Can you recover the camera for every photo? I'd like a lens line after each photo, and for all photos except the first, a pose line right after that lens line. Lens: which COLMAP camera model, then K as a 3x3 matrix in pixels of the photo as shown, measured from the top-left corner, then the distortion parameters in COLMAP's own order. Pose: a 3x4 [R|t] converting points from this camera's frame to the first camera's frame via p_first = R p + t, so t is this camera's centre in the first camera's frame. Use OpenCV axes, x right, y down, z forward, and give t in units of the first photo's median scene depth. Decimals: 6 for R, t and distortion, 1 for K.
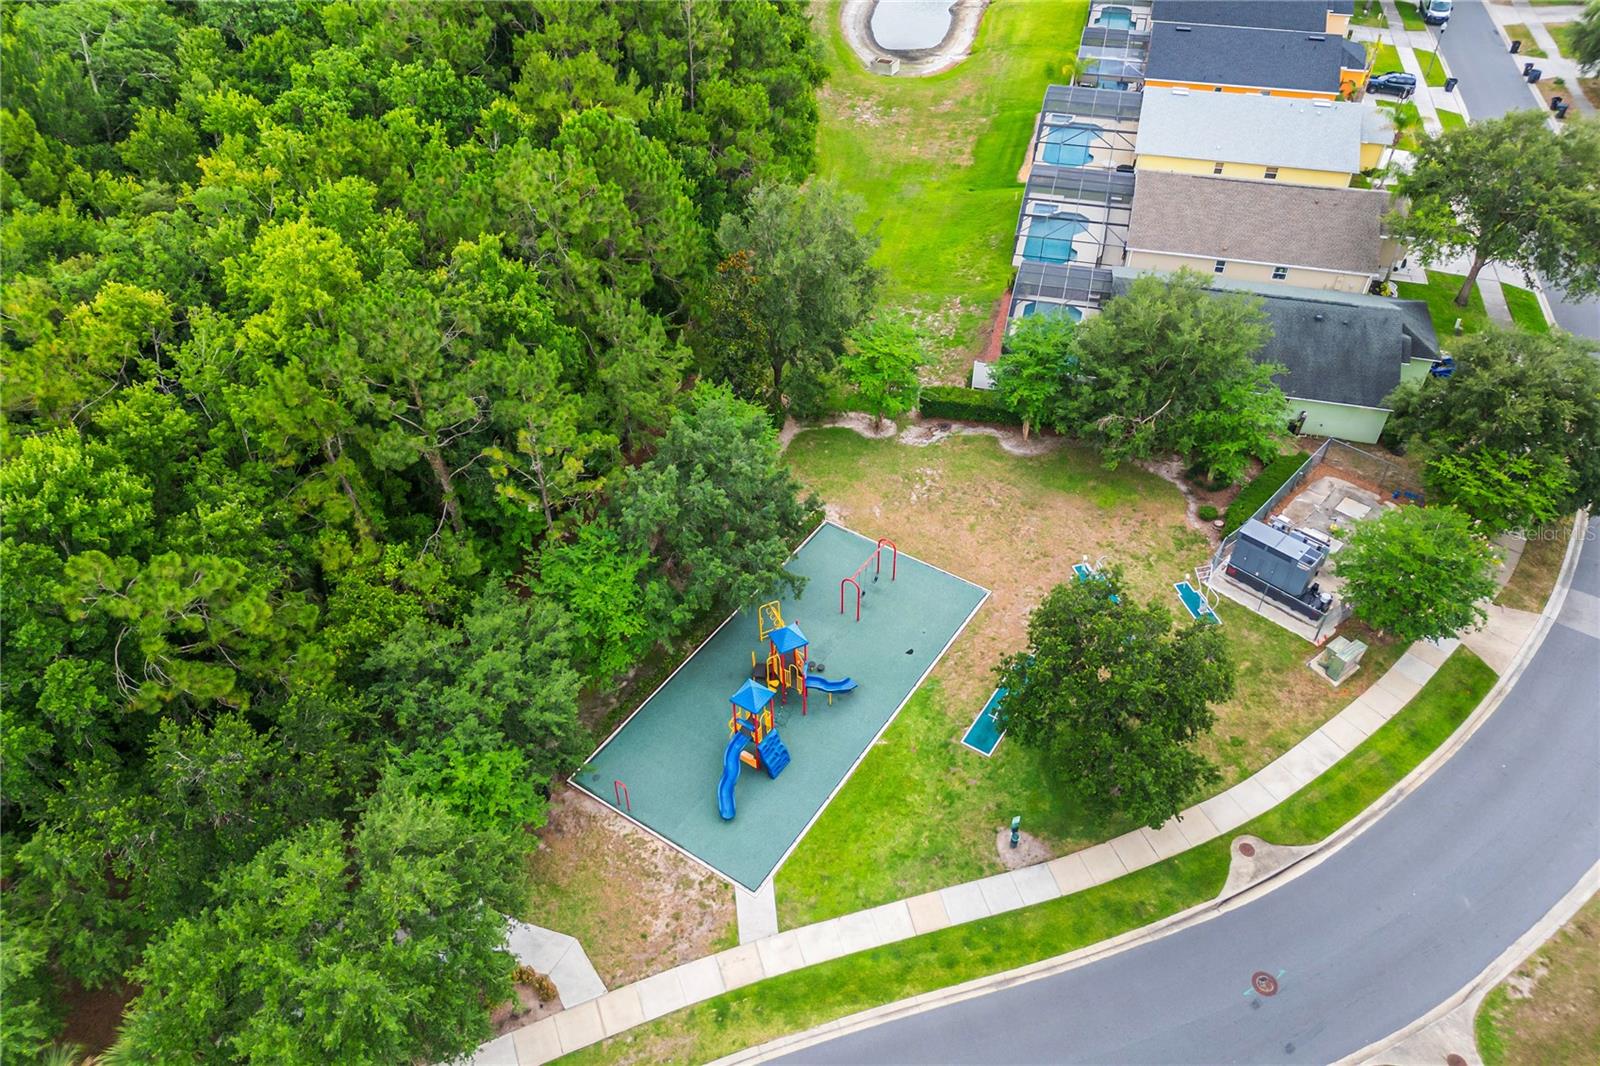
lens RADIAL K [[1147.5, 0, 800.0], [0, 1147.5, 533.0], [0, 0, 1]] dist [0.072331, -0.084391]
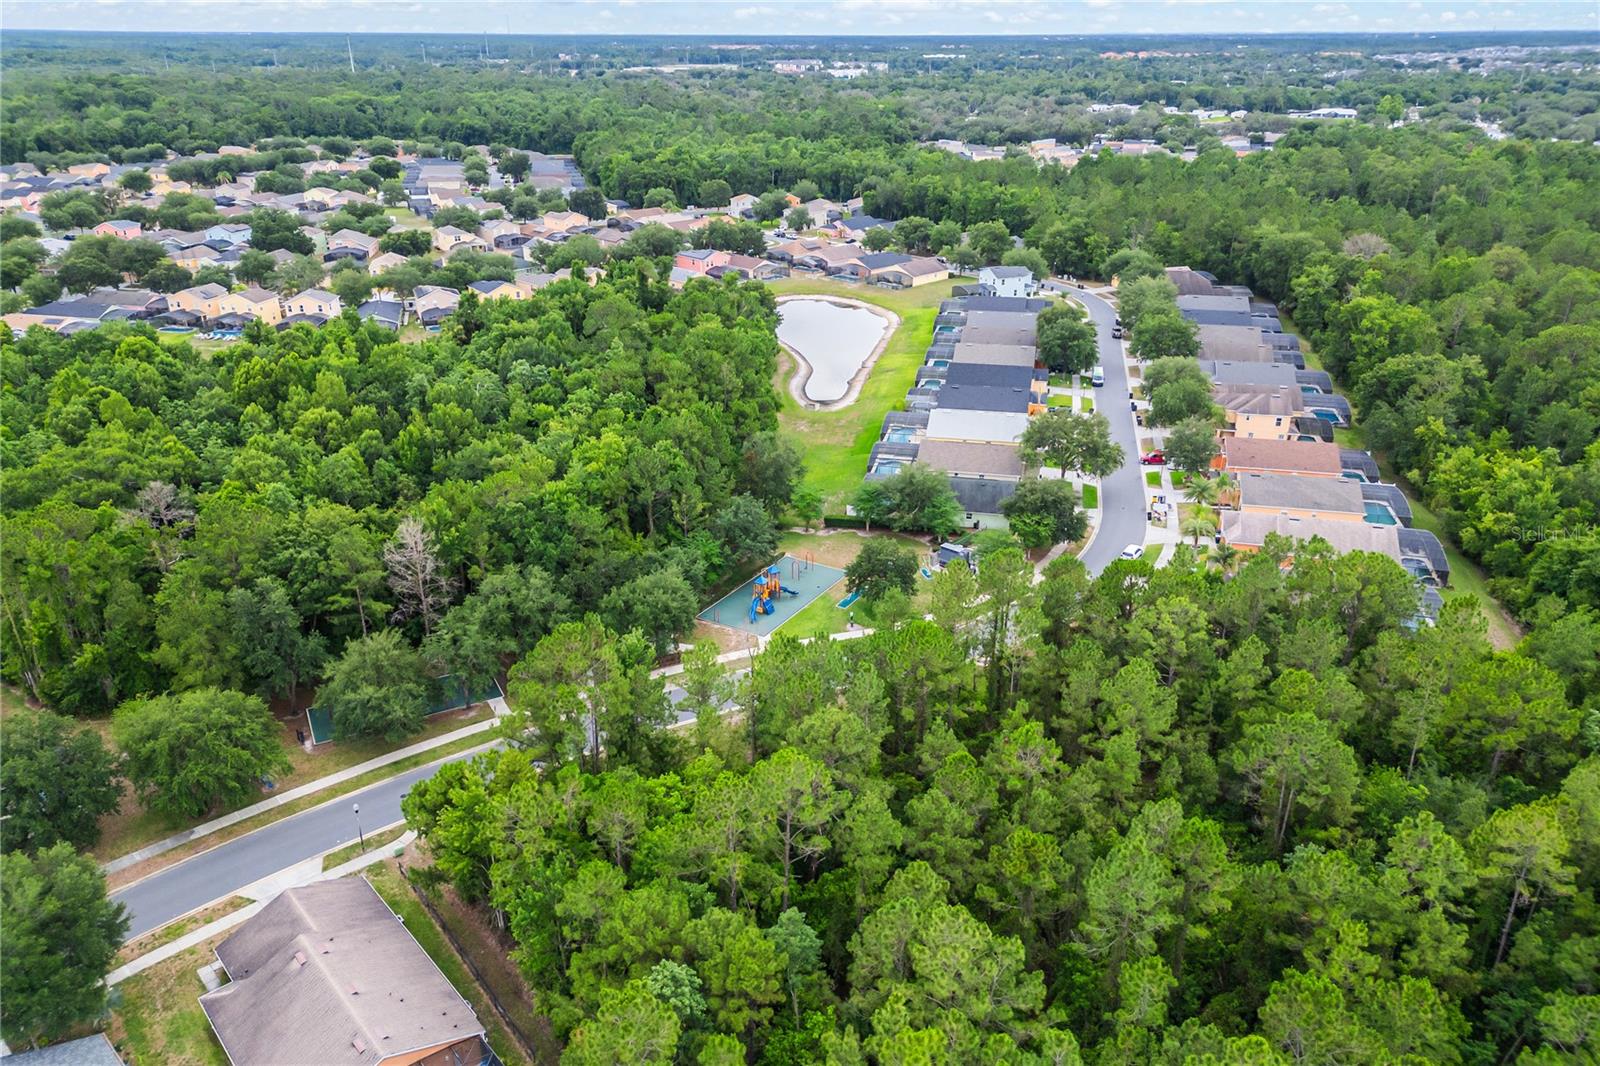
lens RADIAL K [[1147.5, 0, 800.0], [0, 1147.5, 533.0], [0, 0, 1]] dist [0.072331, -0.084391]
pose [[0.999157, -0.011208, 0.039494, -0.040878], [0.022843, 0.951113, -0.307997, 0.645367], [-0.034111, 0.308640, 0.950567, -1.259305]]
